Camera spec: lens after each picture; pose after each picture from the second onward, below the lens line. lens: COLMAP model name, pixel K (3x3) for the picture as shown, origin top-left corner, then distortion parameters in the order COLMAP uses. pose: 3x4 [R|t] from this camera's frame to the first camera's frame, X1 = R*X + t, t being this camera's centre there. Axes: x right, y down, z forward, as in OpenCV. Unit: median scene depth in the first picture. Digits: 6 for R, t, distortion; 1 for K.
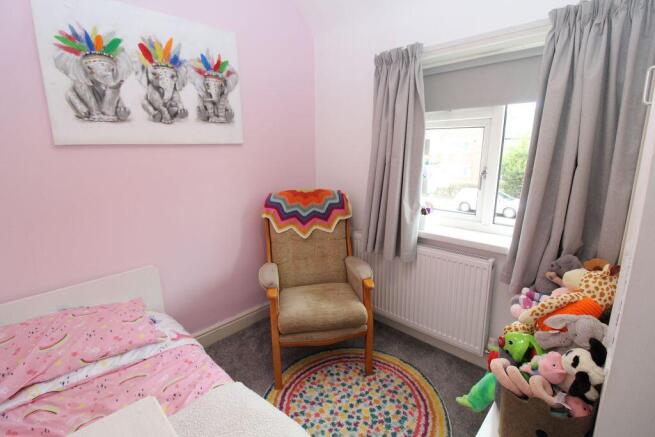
lens RADIAL K [[307.7, 0, 330.4], [0, 307.7, 216.5], [0, 0, 1]] dist [-0.010036, -0.008607]
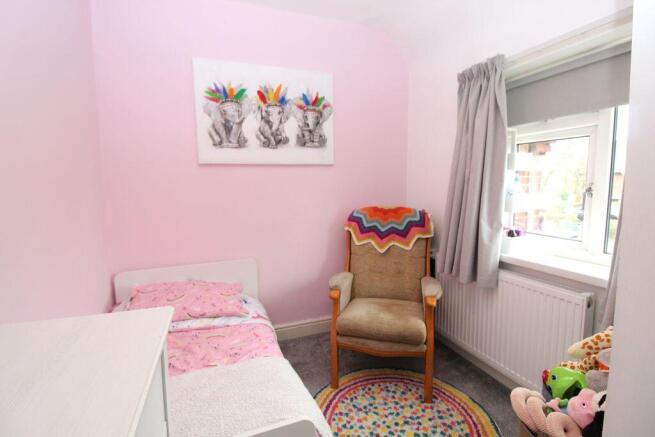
lens RADIAL K [[307.7, 0, 328.2], [0, 307.7, 216.7], [0, 0, 1]] dist [-0.010036, -0.008607]
pose [[0.902088, 0.045552, -0.429140, 0.235731], [-0.091214, 0.992073, -0.086433, 0.068605], [0.421801, 0.117114, 0.899093, -0.026686]]
